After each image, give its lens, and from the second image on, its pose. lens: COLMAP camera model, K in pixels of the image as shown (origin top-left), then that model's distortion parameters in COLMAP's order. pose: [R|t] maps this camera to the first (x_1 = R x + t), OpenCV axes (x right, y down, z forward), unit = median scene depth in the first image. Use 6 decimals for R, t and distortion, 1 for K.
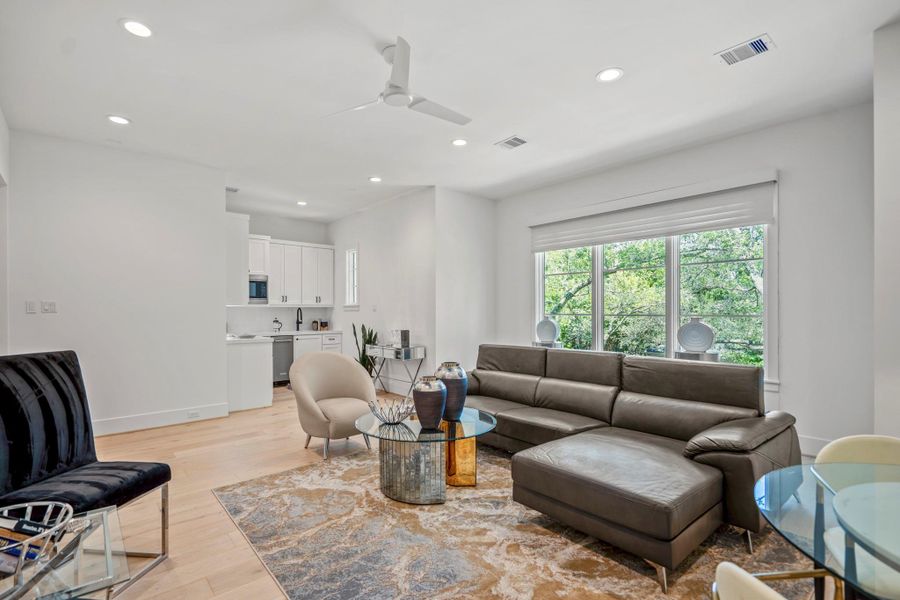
lens RADIAL K [[426.4, 0, 440.8], [0, 426.4, 310.0], [0, 0, 1]] dist [0.003397, 0.000901]
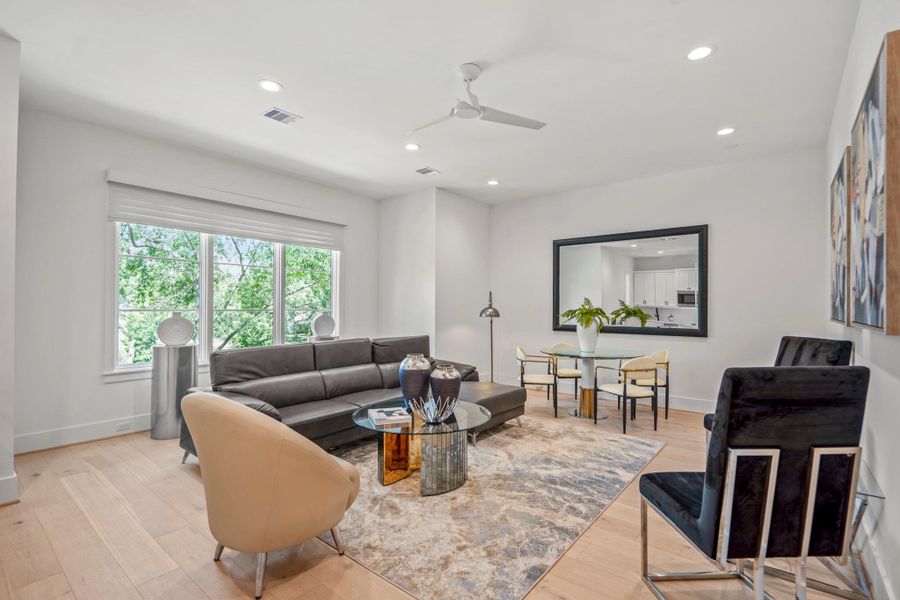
lens RADIAL K [[419.2, 0, 448.7], [0, 419.2, 307.0], [0, 0, 1]] dist [0.000932, -0.000007]
pose [[-0.177192, 0.002028, 0.984174, -2.527820], [-0.006629, 0.999973, -0.003254, 0.017329], [-0.984154, -0.007100, -0.177174, 2.731471]]
